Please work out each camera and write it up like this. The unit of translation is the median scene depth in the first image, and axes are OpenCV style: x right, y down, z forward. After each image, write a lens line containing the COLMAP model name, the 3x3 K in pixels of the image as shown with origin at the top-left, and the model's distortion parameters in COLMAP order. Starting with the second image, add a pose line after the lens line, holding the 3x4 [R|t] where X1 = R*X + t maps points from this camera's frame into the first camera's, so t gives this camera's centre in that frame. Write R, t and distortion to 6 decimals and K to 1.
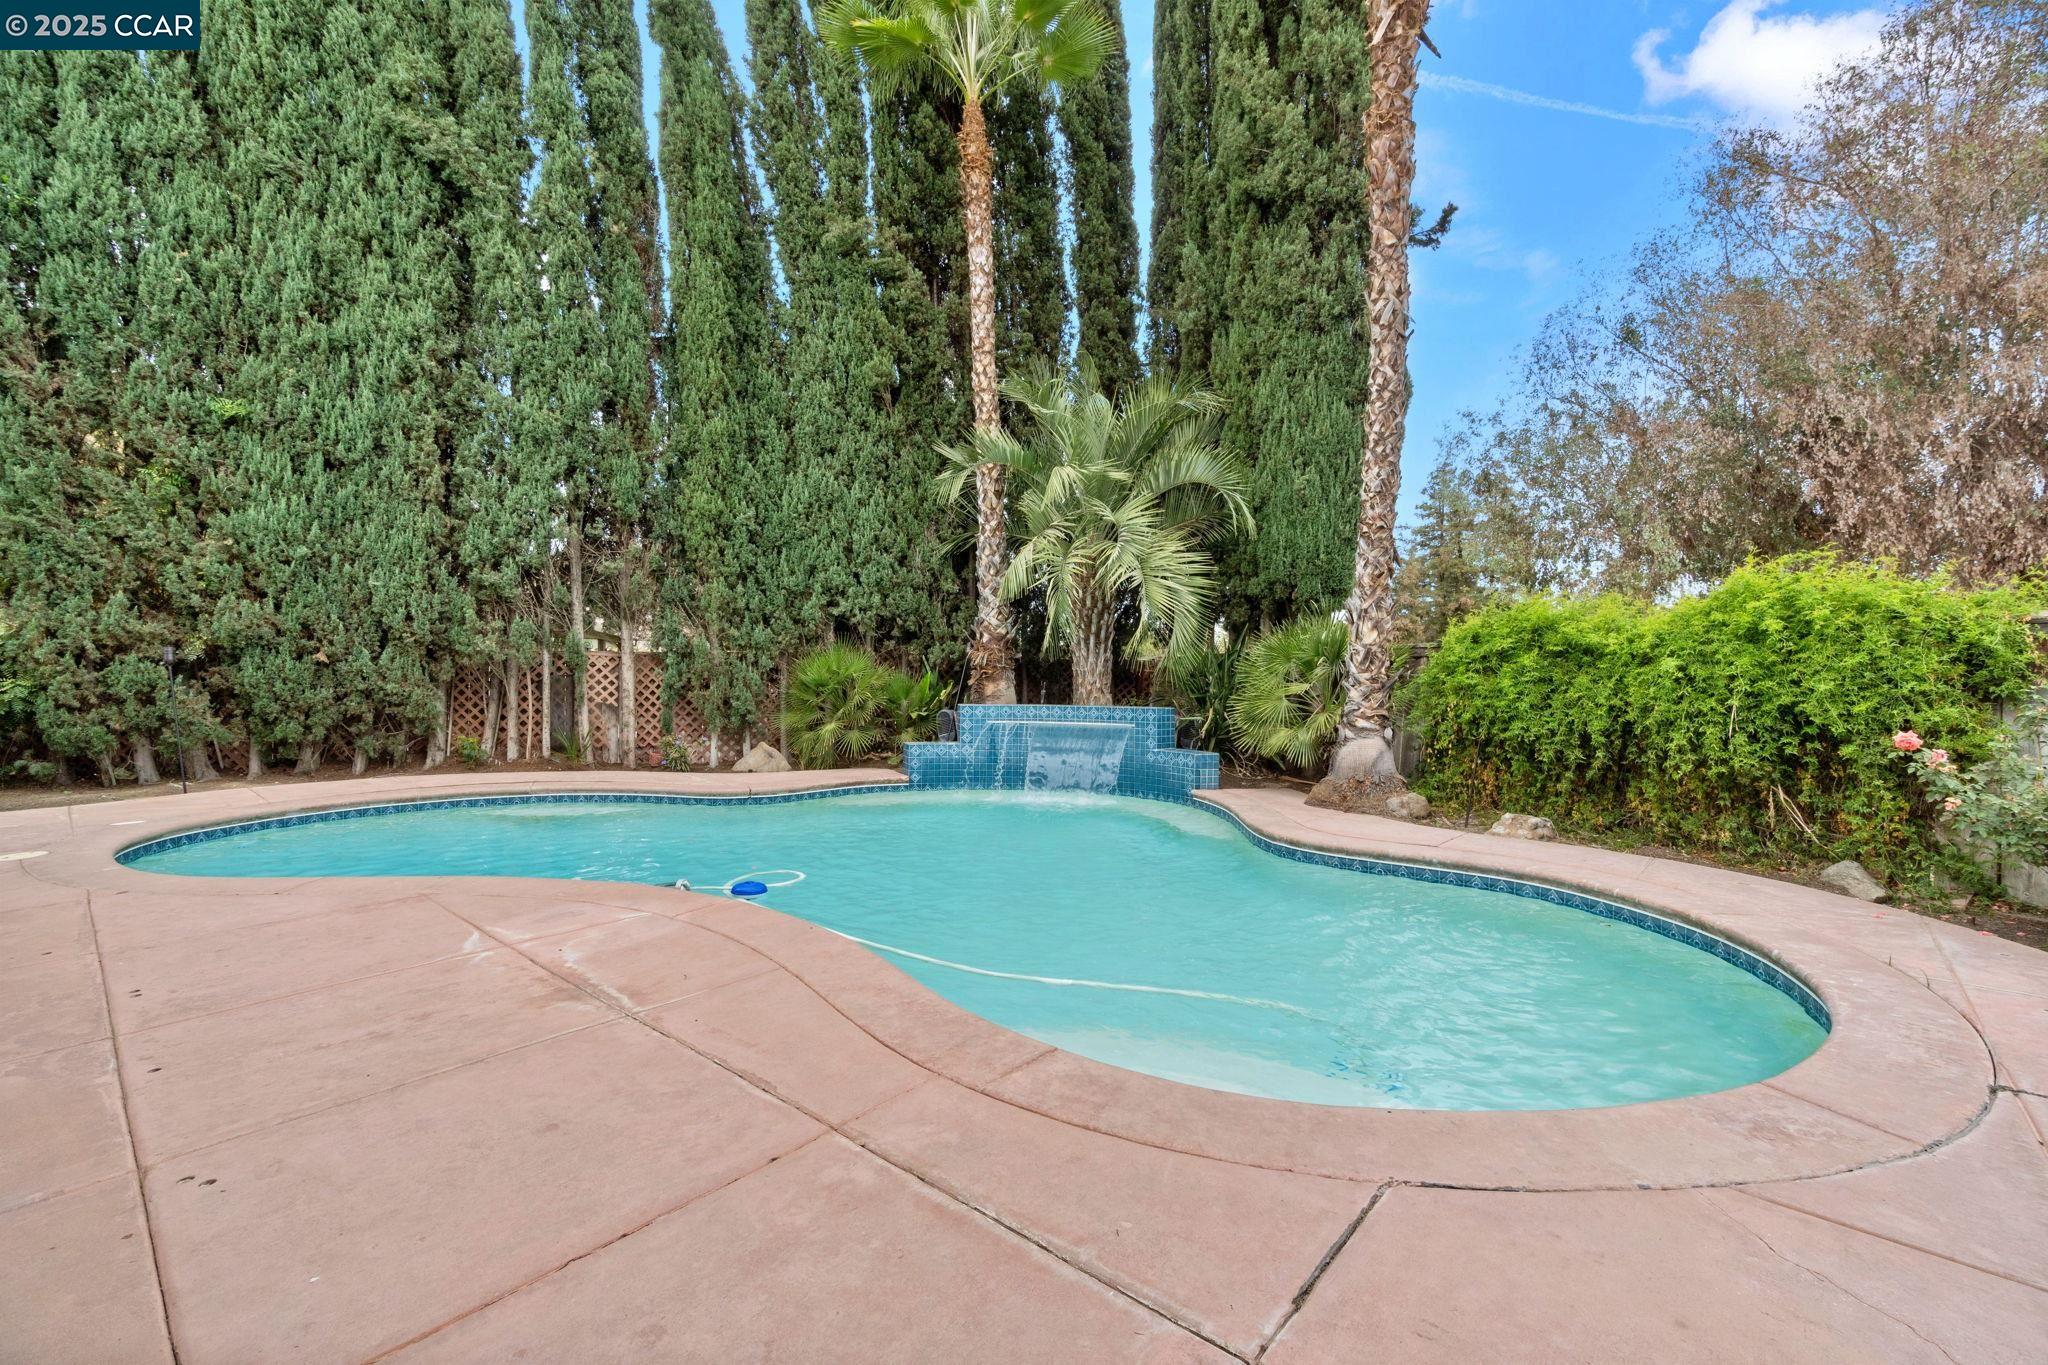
lens RADIAL K [[890.9, 0, 1024.0], [0, 890.9, 682.5], [0, 0, 1]] dist [0.001297, -0.000001]
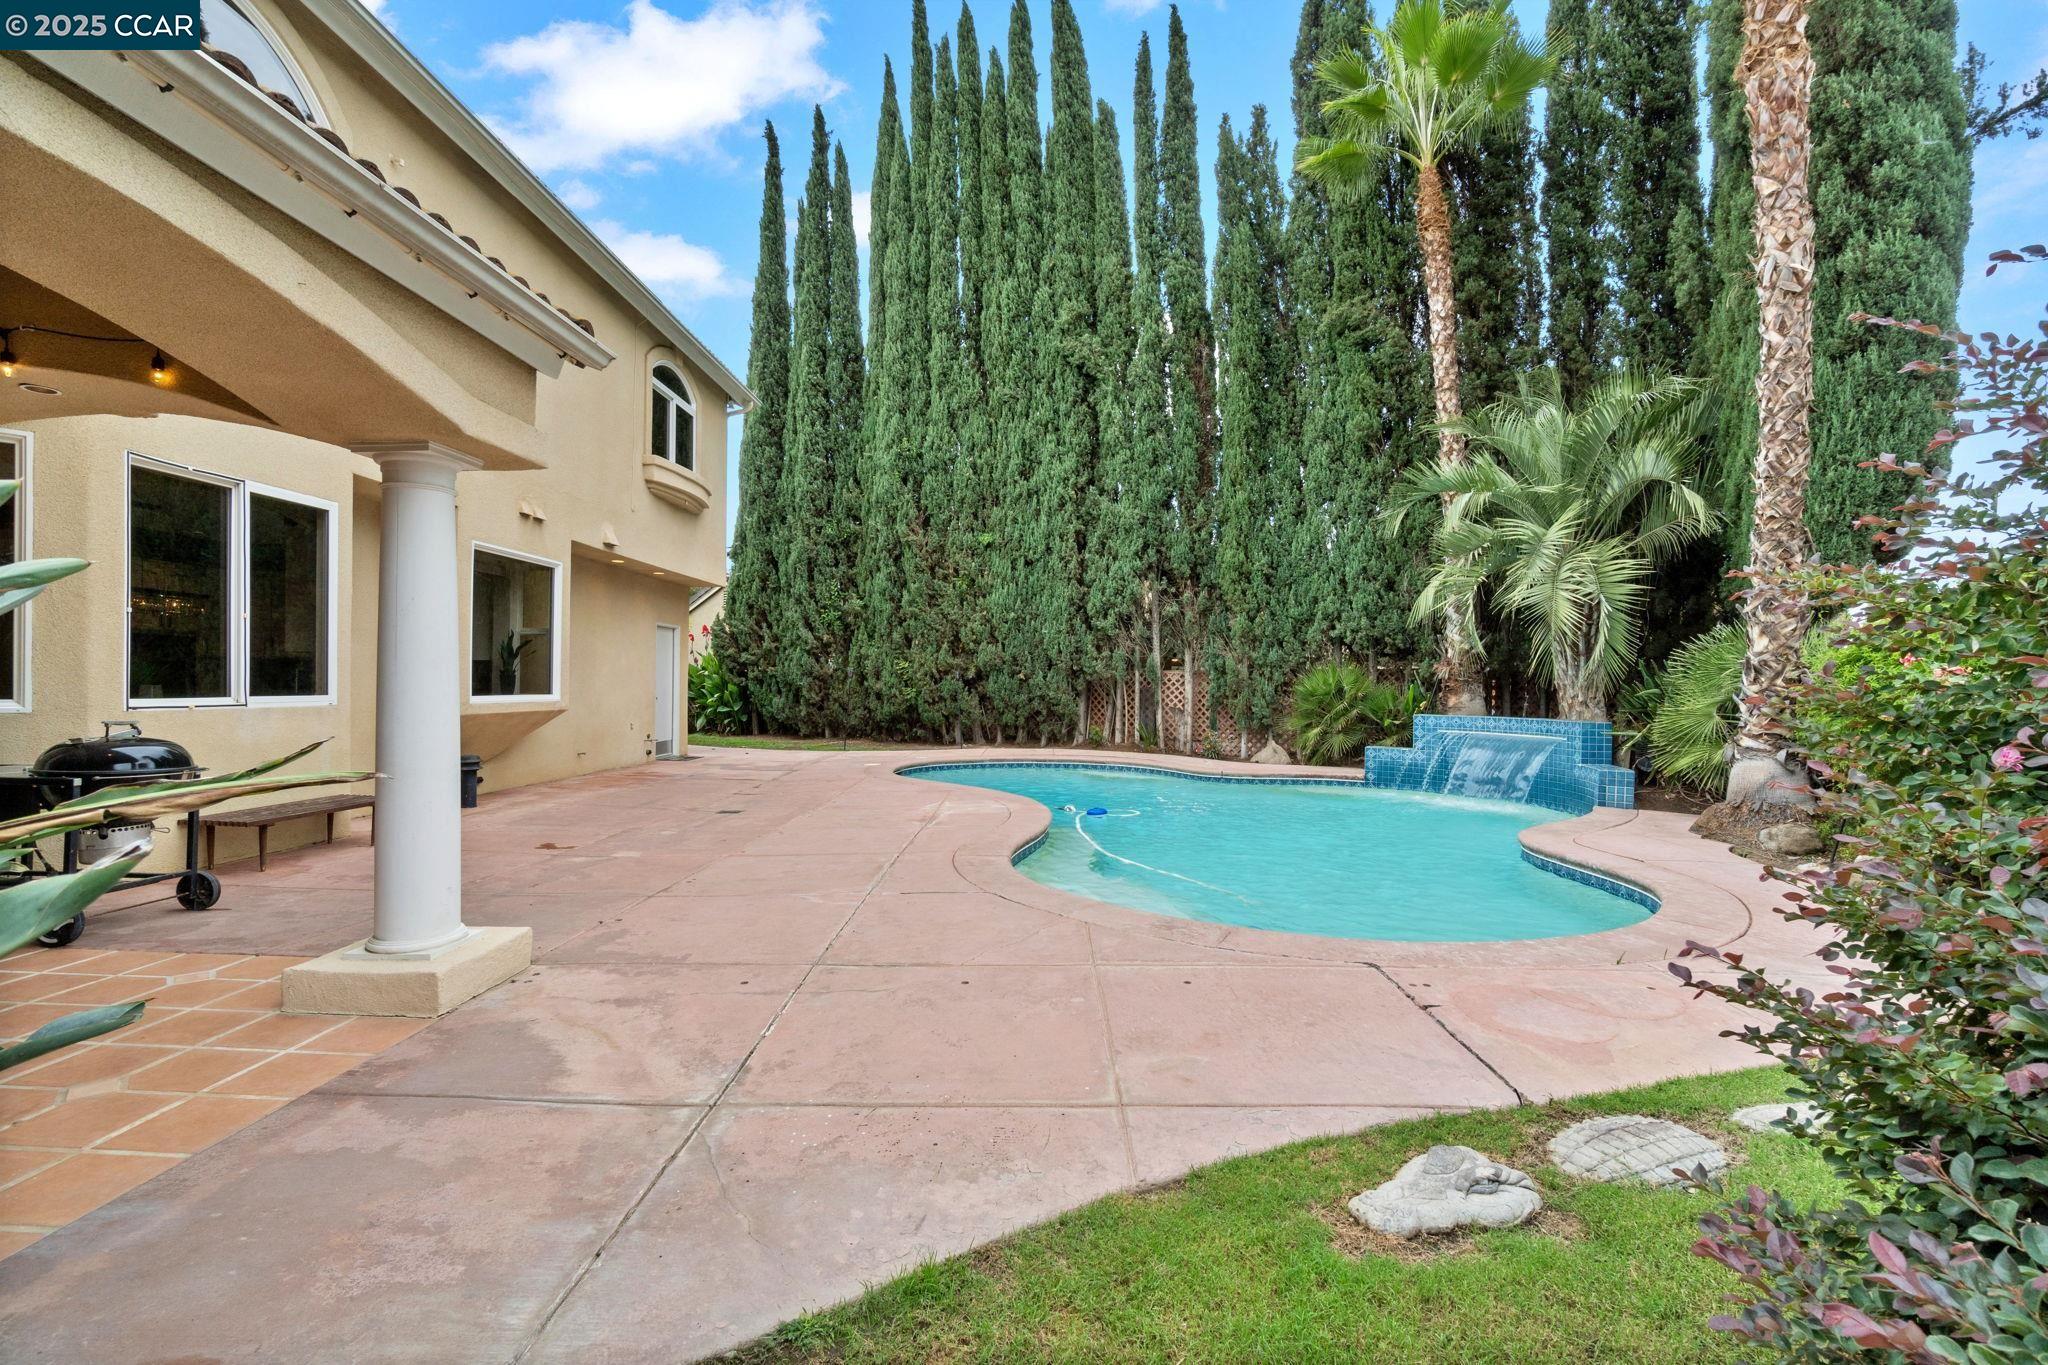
lens RADIAL K [[906.8, 0, 1024.0], [0, 906.8, 682.5], [0, 0, 1]] dist [0.035329, 0.000006]
pose [[0.643730, -0.002216, -0.765250, 0.516554], [-0.011183, 0.999862, -0.012302, 0.004986], [0.765171, 0.016476, 0.643616, -0.111523]]
